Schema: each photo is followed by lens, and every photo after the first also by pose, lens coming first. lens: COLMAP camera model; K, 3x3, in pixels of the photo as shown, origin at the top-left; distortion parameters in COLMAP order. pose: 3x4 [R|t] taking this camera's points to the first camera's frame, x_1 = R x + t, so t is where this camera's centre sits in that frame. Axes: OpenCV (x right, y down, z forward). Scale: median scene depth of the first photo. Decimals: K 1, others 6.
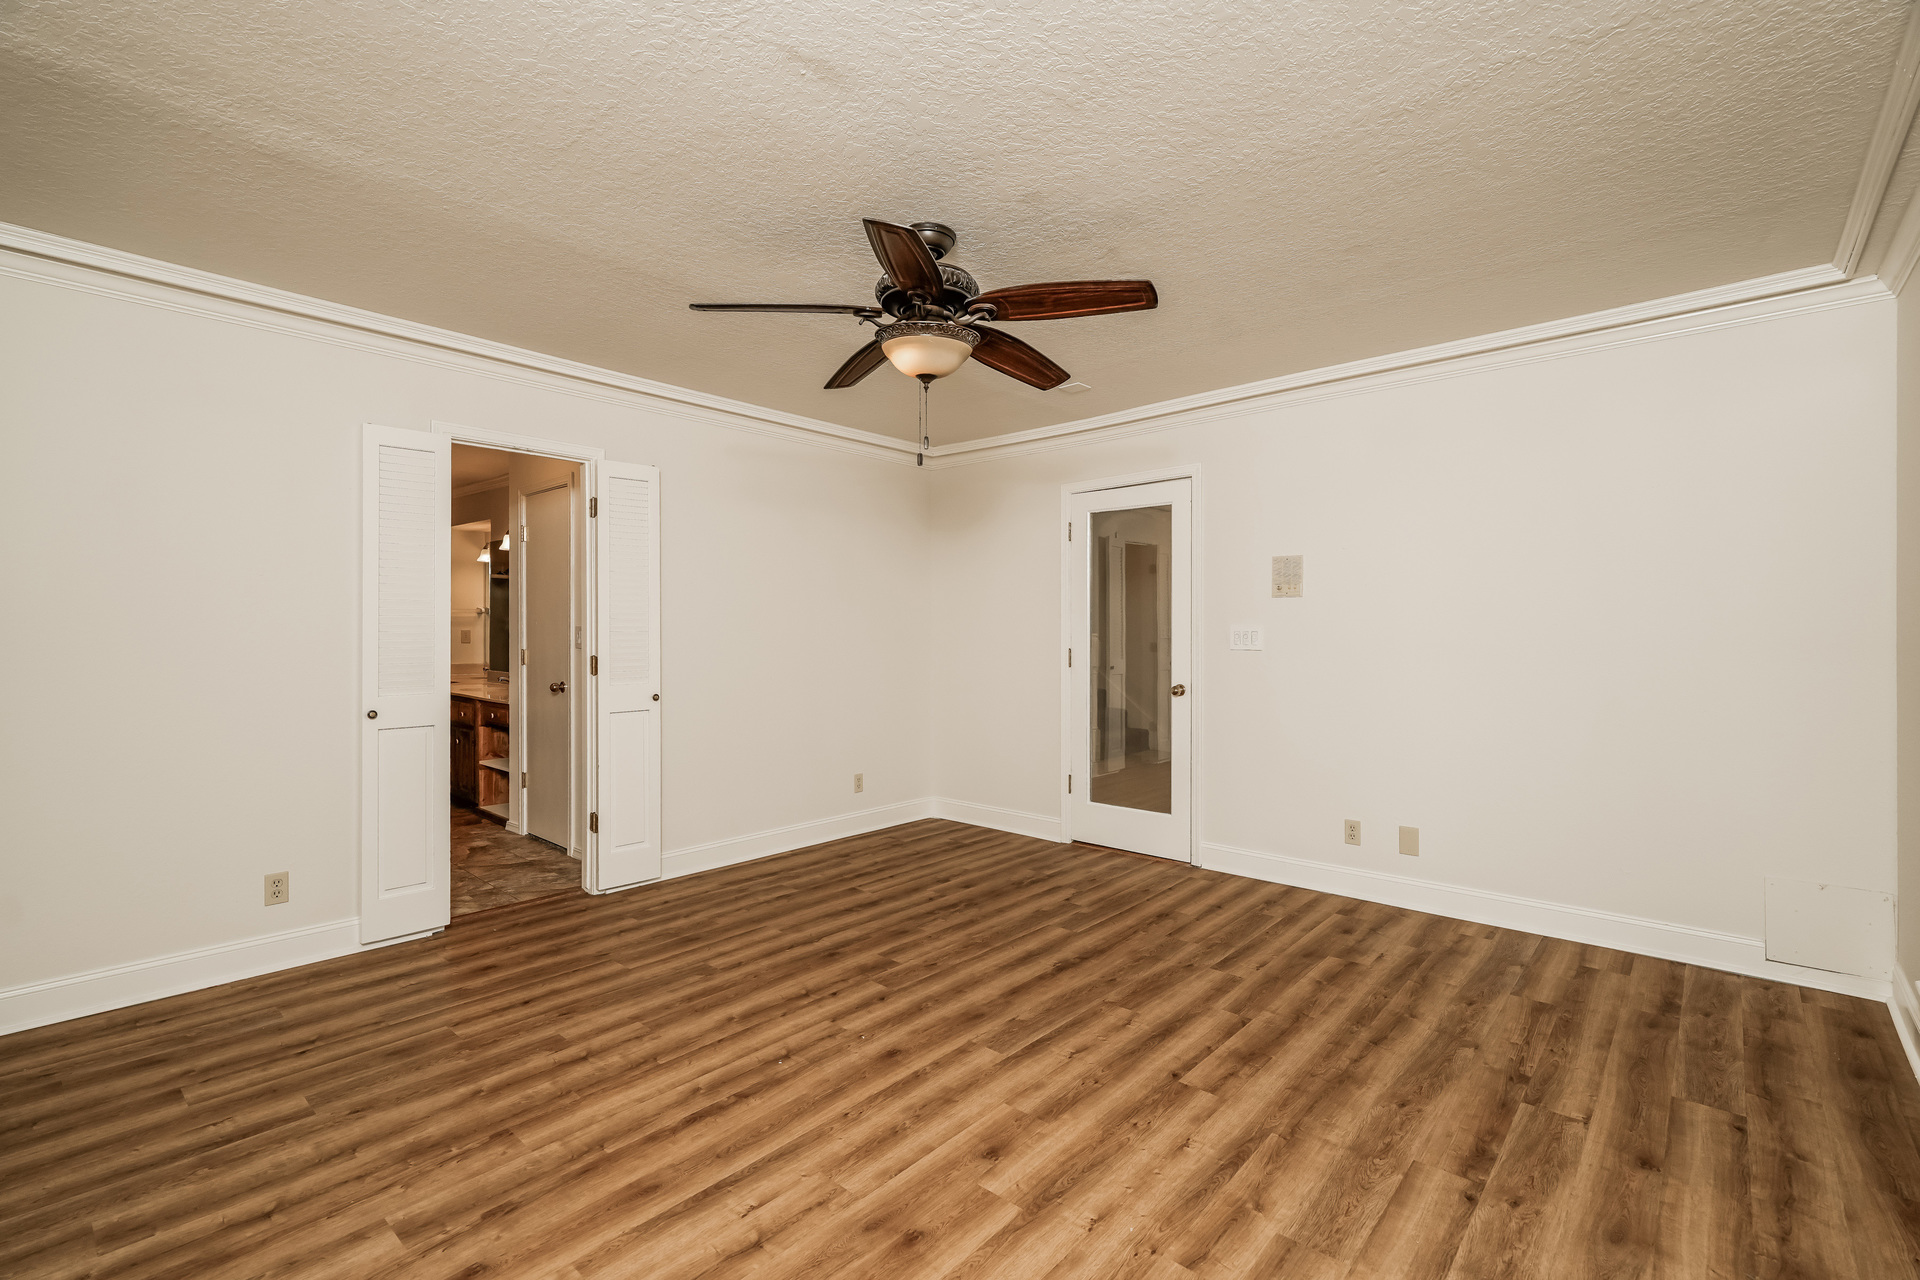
lens RADIAL K [[870.8, 0, 961.3], [0, 870.8, 635.9], [0, 0, 1]] dist [-0.000134, 0.001389]
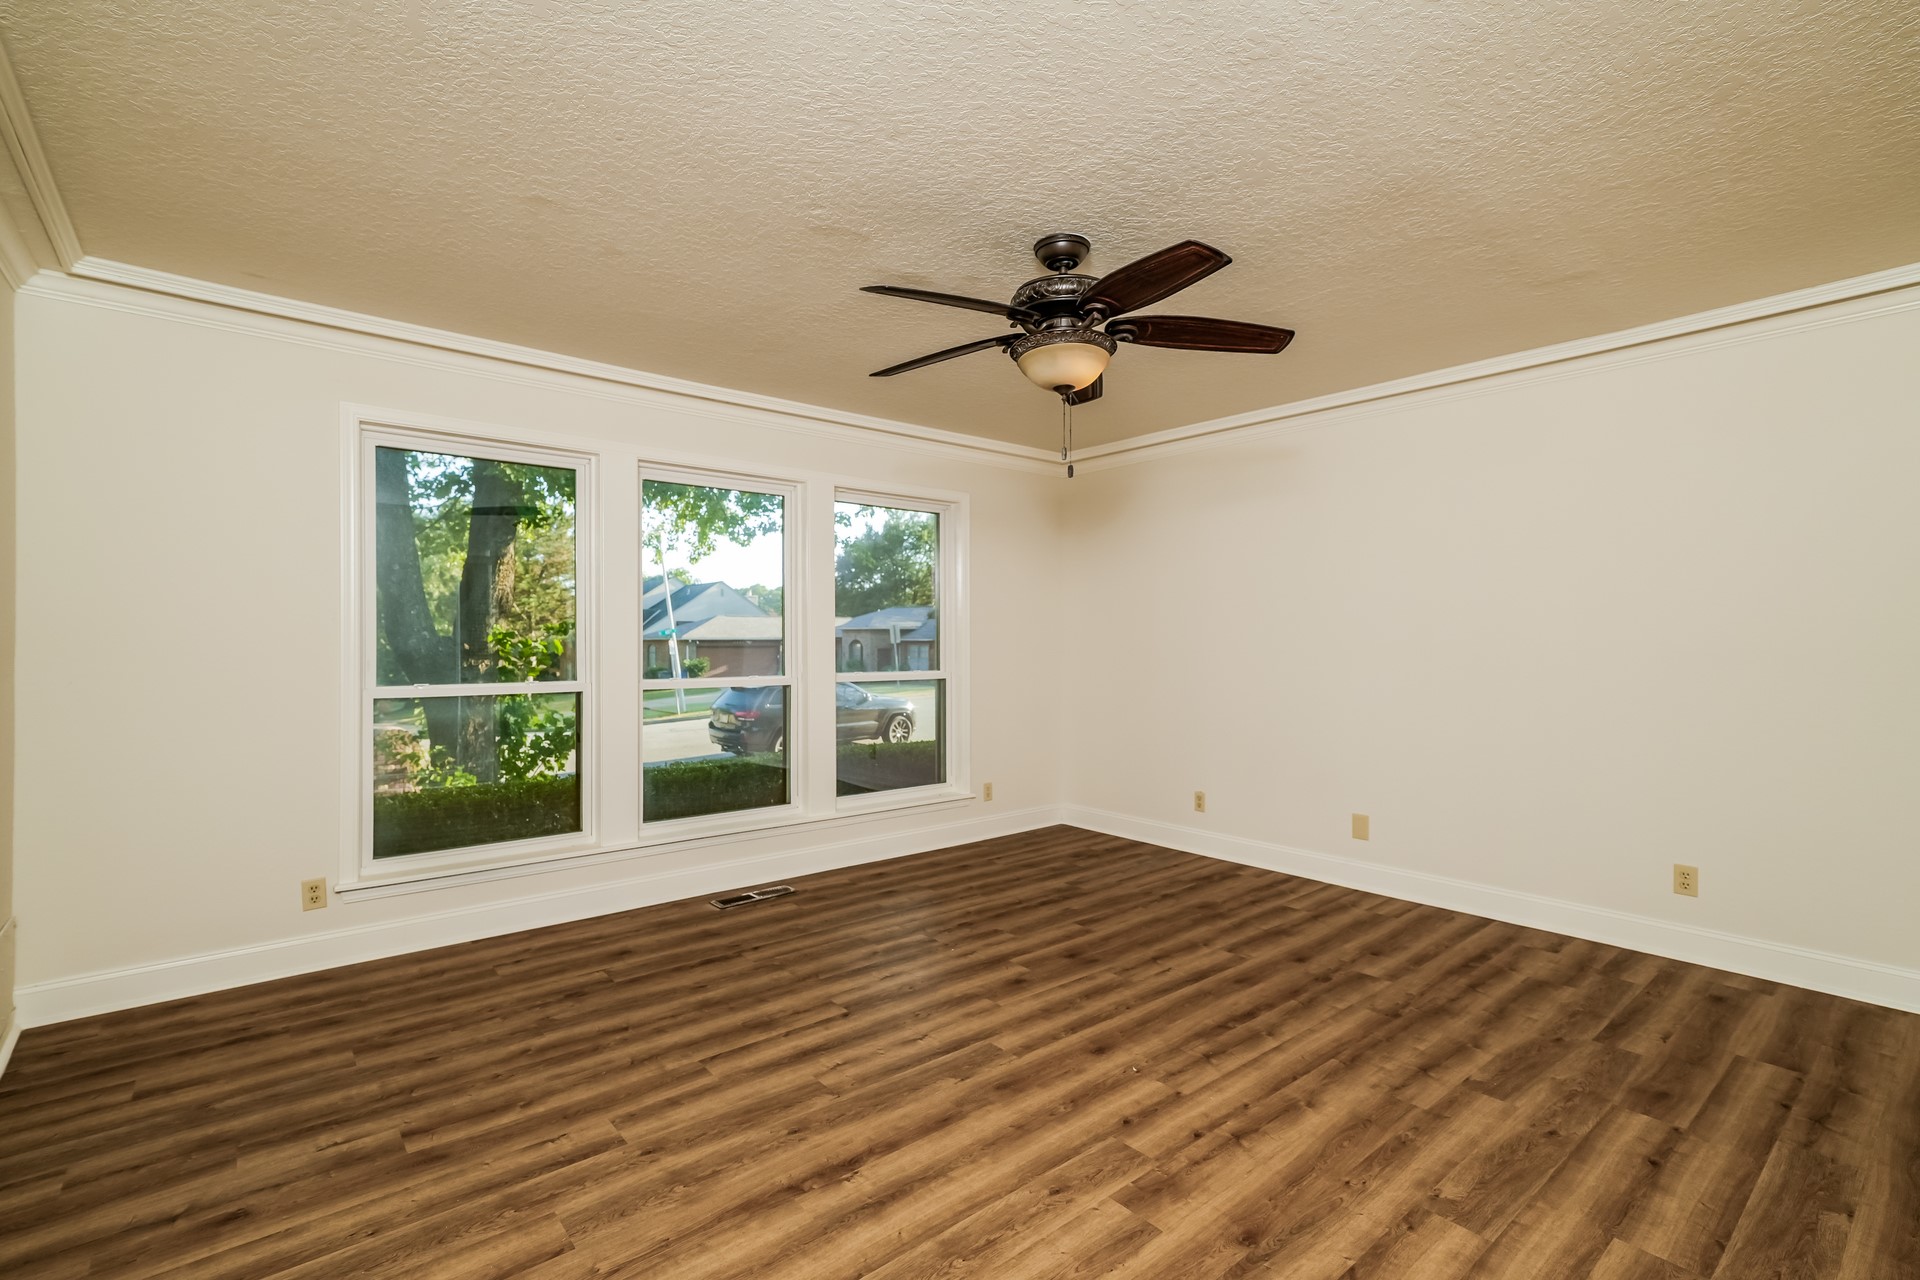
lens RADIAL K [[870.8, 0, 957.4], [0, 870.8, 639.4], [0, 0, 1]] dist [-0.000134, 0.001389]
pose [[-0.988069, 0.002047, 0.154001, -0.069389], [0.002997, 0.999978, 0.005936, 0.003064], [-0.153986, 0.006327, -0.988053, 1.901412]]
